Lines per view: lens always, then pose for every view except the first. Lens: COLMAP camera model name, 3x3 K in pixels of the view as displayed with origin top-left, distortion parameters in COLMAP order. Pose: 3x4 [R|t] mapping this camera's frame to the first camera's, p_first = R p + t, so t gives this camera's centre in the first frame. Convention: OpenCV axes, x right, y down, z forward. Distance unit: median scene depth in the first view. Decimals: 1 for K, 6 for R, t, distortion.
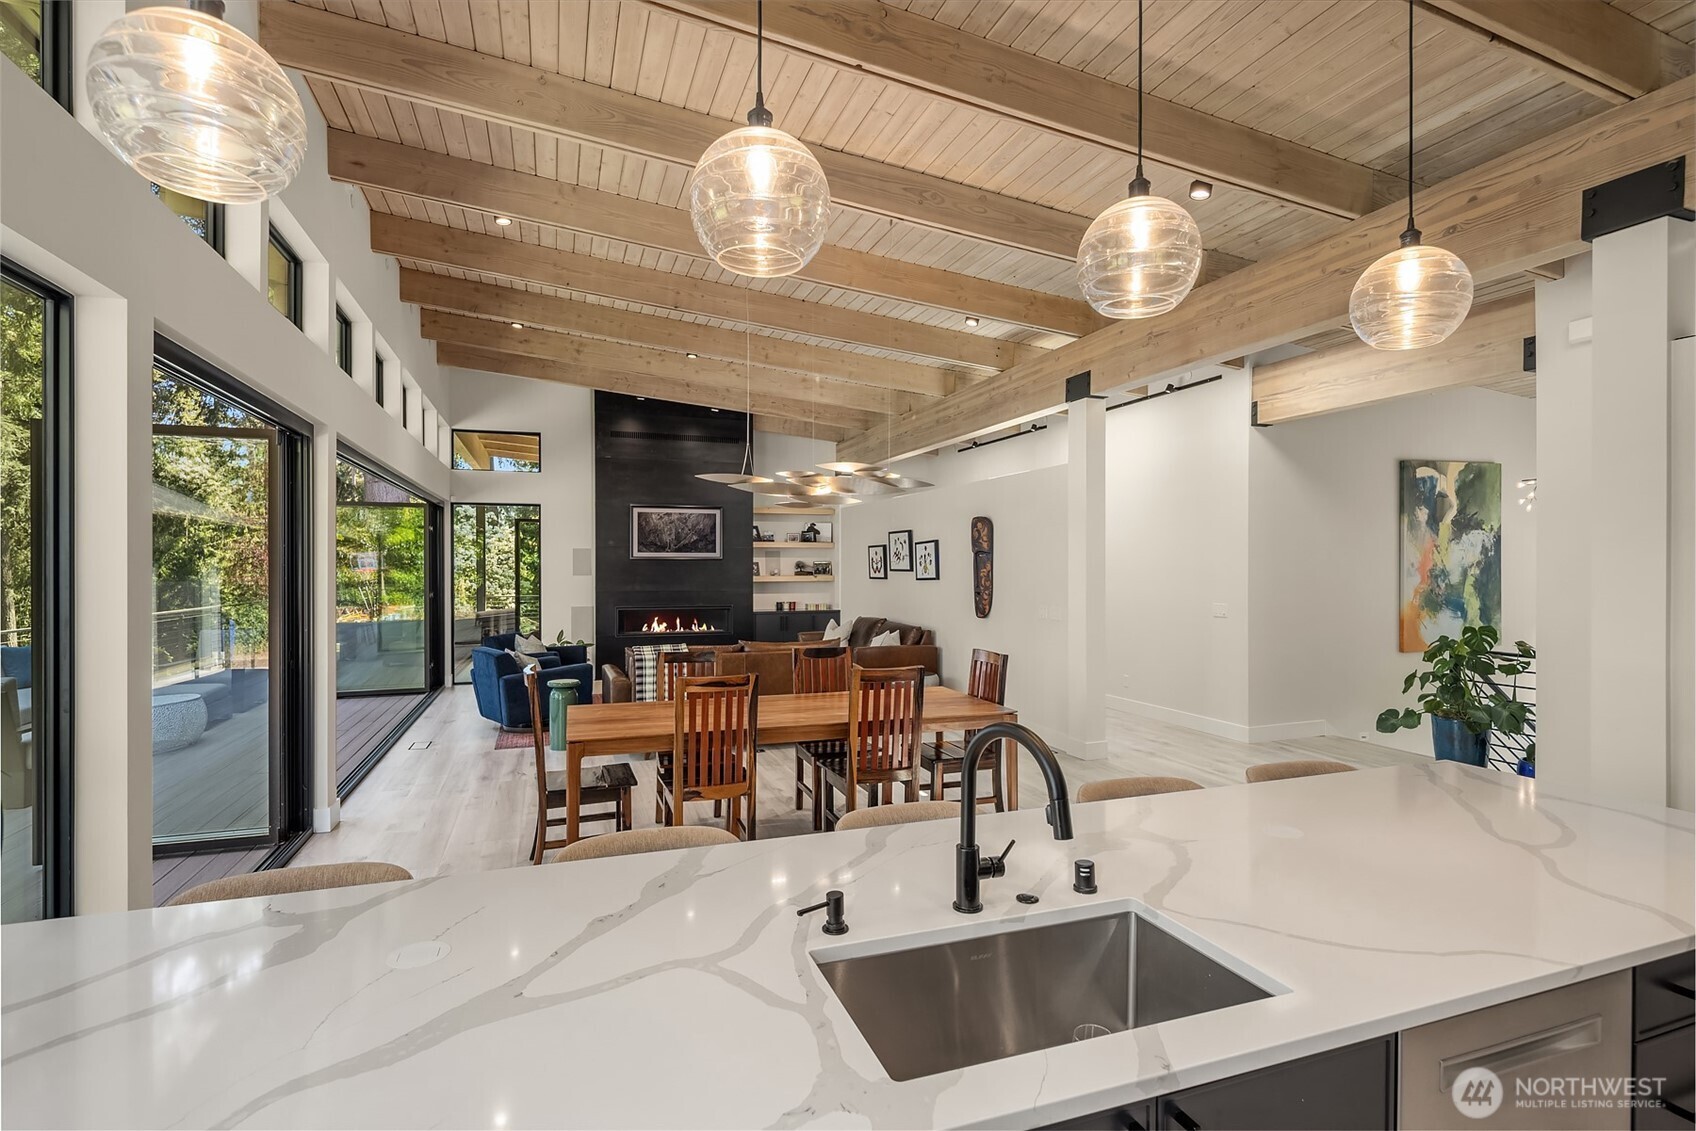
lens RADIAL K [[823.6, 0, 853.1], [0, 823.6, 570.3], [0, 0, 1]] dist [0.002965, -0.000861]
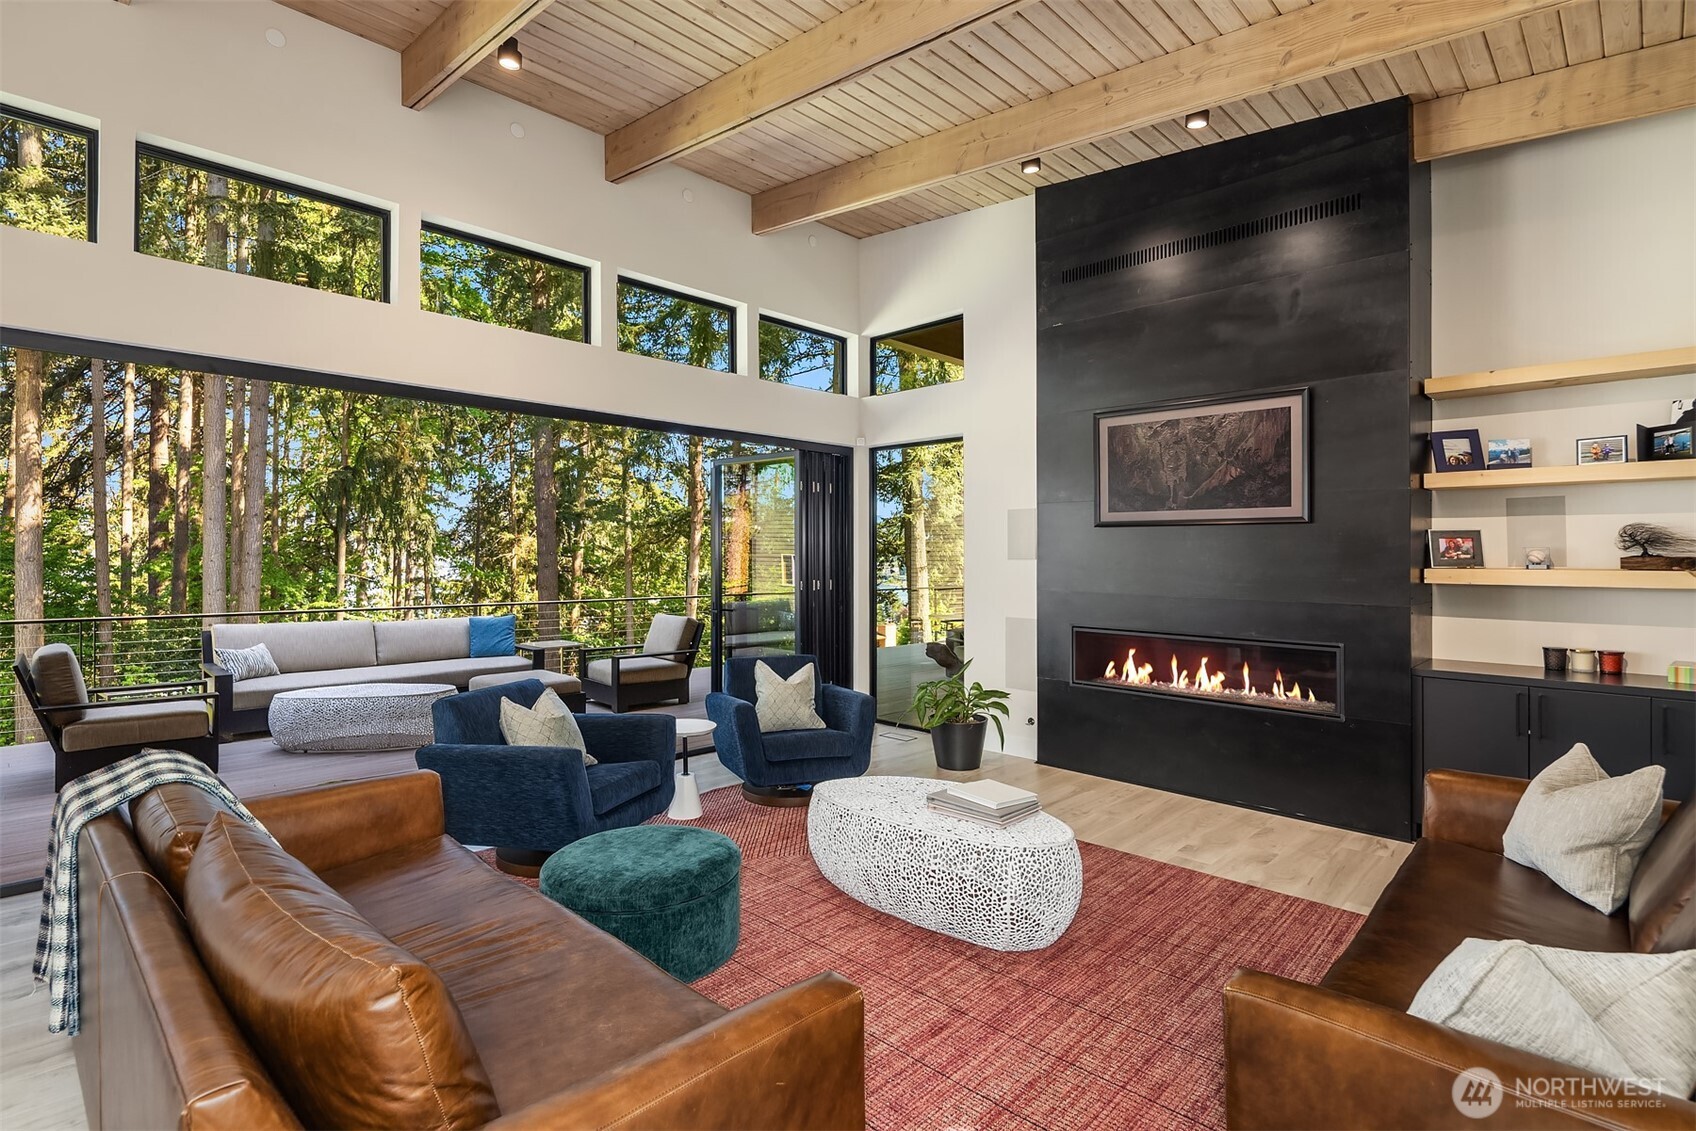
lens RADIAL K [[823.6, 0, 845.1], [0, 823.6, 553.7], [0, 0, 1]] dist [0.002965, -0.000861]
pose [[0.431491, 0.001703, -0.902116, 0.092469], [-0.009119, 0.999955, -0.002474, 0.004056], [0.902071, 0.009294, 0.431487, 0.619481]]
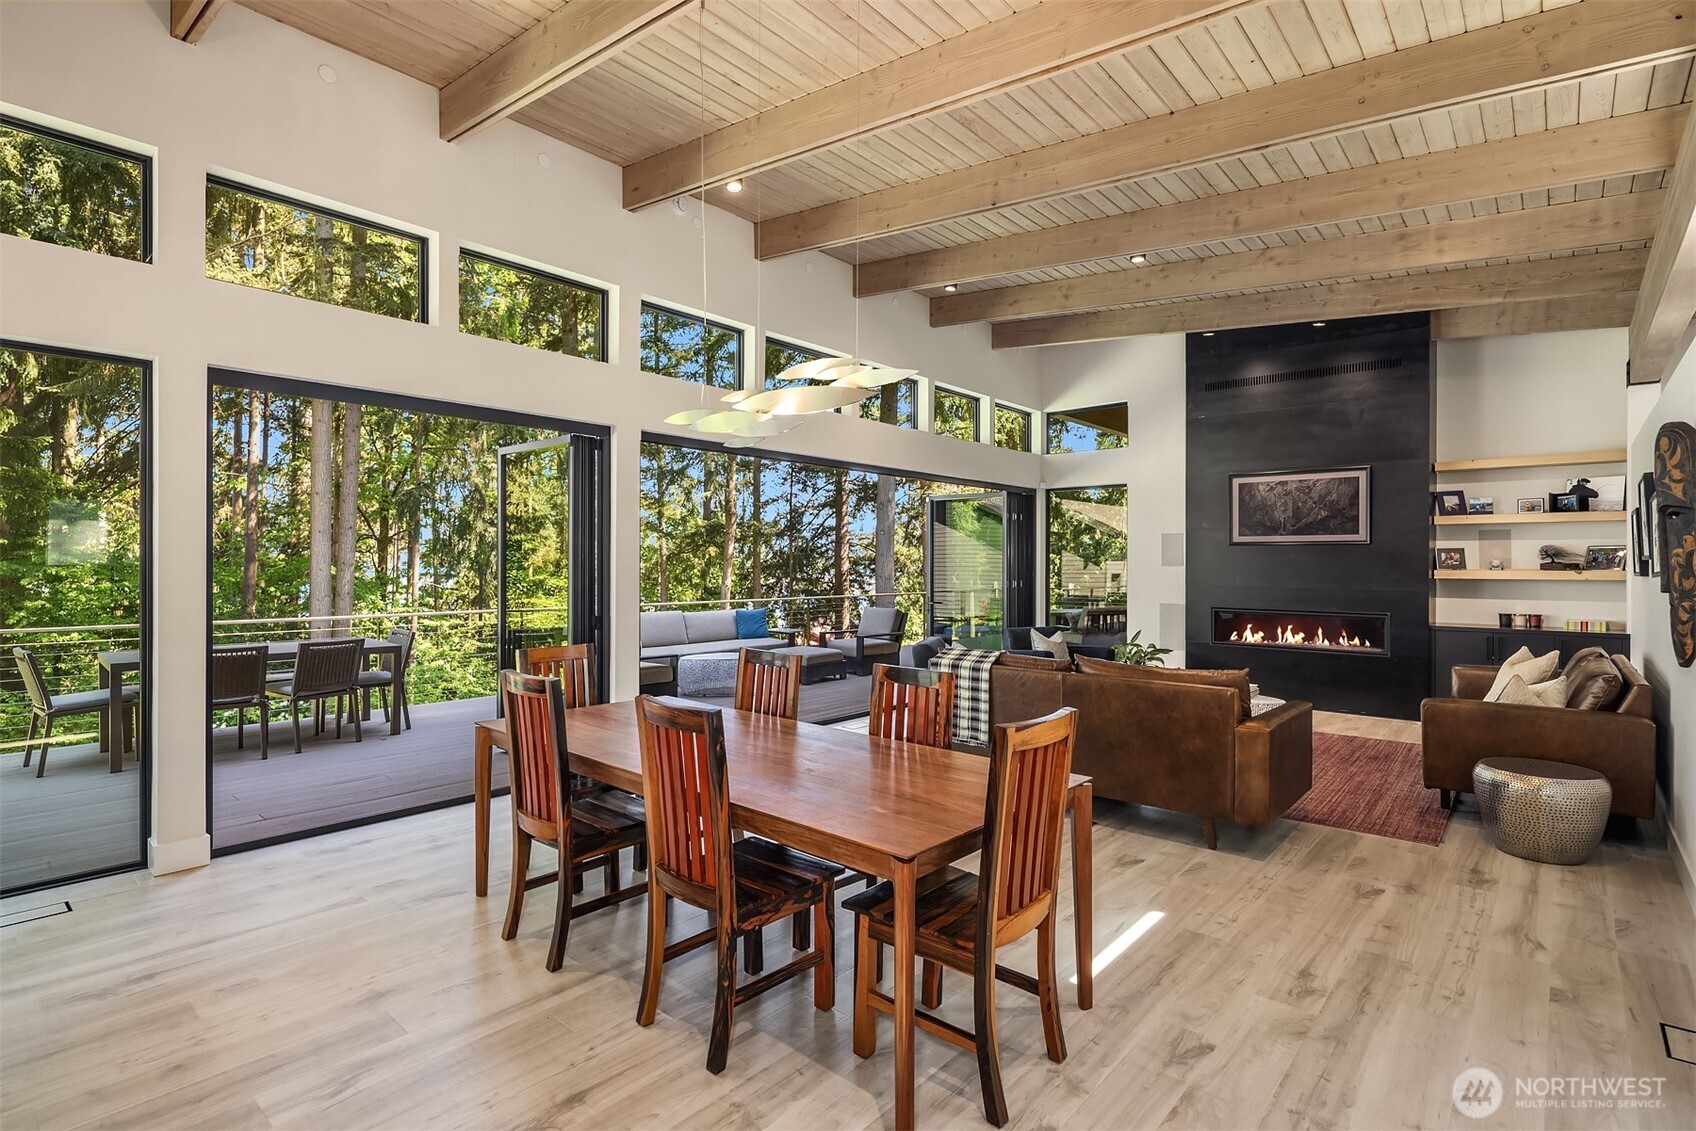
lens RADIAL K [[823.6, 0, 843.7], [0, 823.6, 569.5], [0, 0, 1]] dist [0.002965, -0.000861]
pose [[0.484074, 0.008831, -0.874983, 0.214780], [-0.006777, 0.999957, 0.006343, 0.005967], [0.875001, 0.002859, 0.484113, 0.291410]]
